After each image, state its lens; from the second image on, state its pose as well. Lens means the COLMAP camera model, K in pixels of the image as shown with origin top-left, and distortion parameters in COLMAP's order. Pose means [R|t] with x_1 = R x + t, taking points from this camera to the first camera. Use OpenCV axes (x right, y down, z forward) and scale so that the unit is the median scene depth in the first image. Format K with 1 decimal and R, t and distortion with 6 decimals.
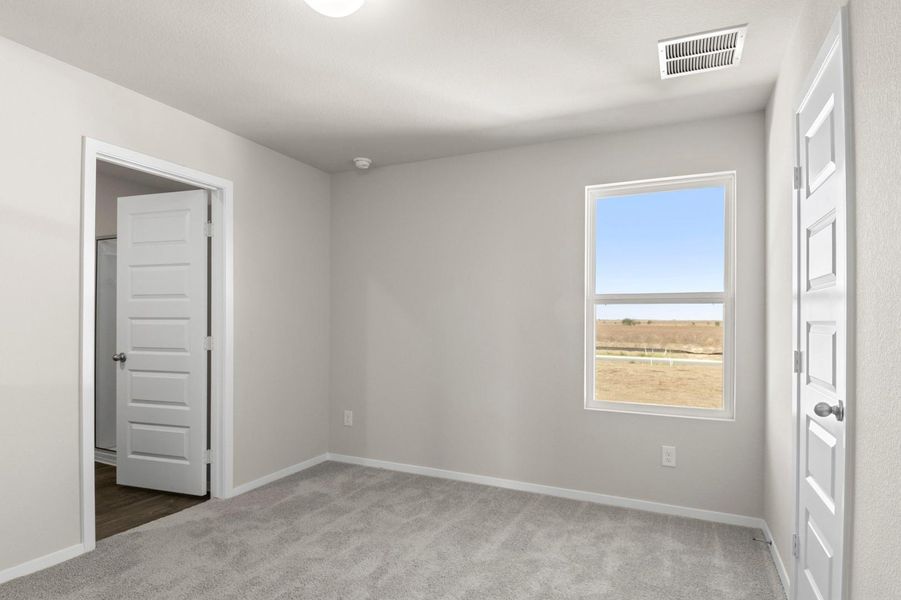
lens RADIAL K [[485.0, 0, 459.7], [0, 485.0, 309.2], [0, 0, 1]] dist [0.005473, -0.003419]
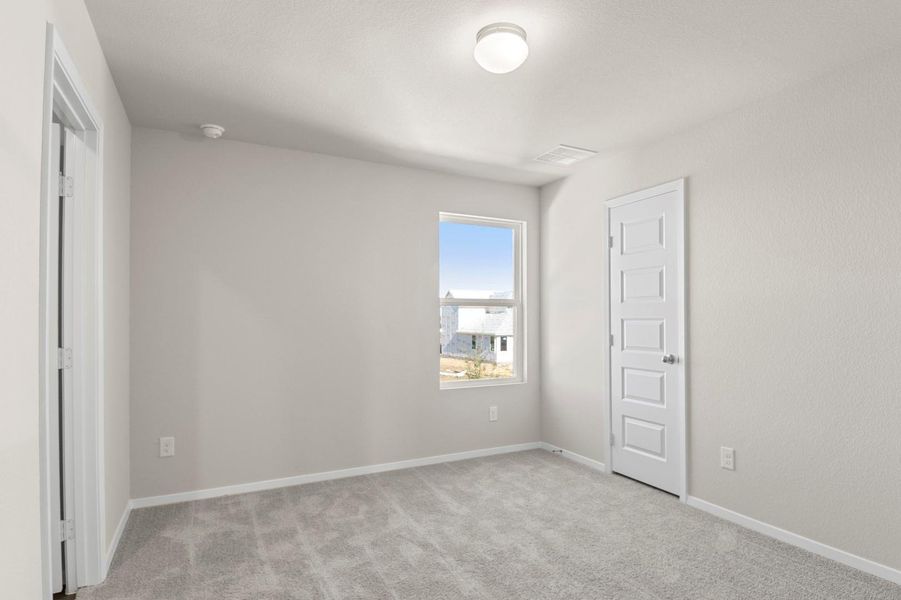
lens RADIAL K [[485.0, 0, 459.5], [0, 485.0, 302.5], [0, 0, 1]] dist [0.005473, -0.003419]
pose [[0.620572, 0.024010, 0.783781, -0.753498], [-0.003909, 0.999613, -0.027526, 0.017673], [-0.784139, 0.014018, 0.620426, 0.198174]]
